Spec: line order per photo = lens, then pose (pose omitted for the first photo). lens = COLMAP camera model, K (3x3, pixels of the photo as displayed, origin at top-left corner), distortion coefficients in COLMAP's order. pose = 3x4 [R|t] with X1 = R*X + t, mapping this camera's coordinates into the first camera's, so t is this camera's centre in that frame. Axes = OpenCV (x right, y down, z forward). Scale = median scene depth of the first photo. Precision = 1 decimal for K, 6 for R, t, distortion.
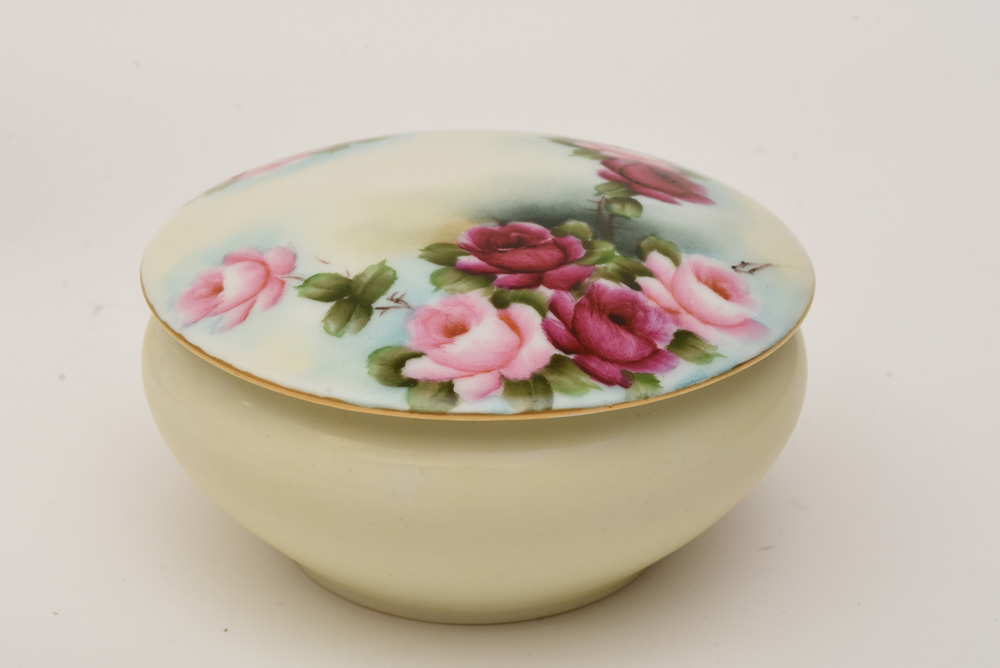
lens RADIAL K [[2268.3, 0, 502.4], [0, 2268.3, 334.1], [0, 0, 1]] dist [-0.131361, 0.000000]
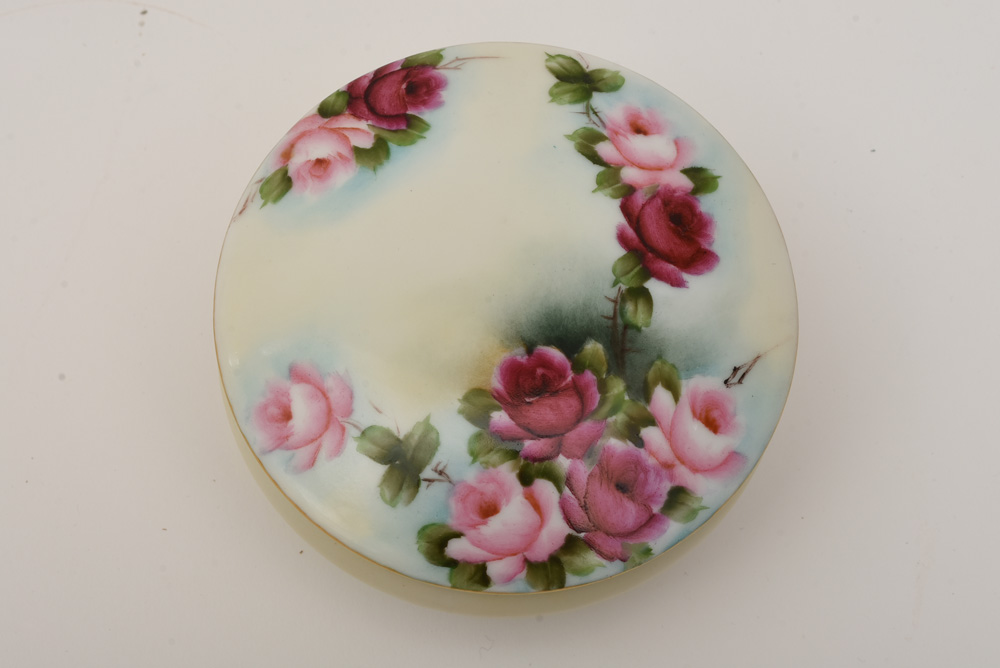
lens RADIAL K [[2268.3, 0, 497.5], [0, 2268.3, 334.4], [0, 0, 1]] dist [-0.131361, 0.000000]
pose [[0.999703, 0.021076, 0.012271, -0.031846], [-0.023580, 0.706883, 0.706938, -0.903263], [0.006225, -0.707017, 0.707169, 0.196416]]
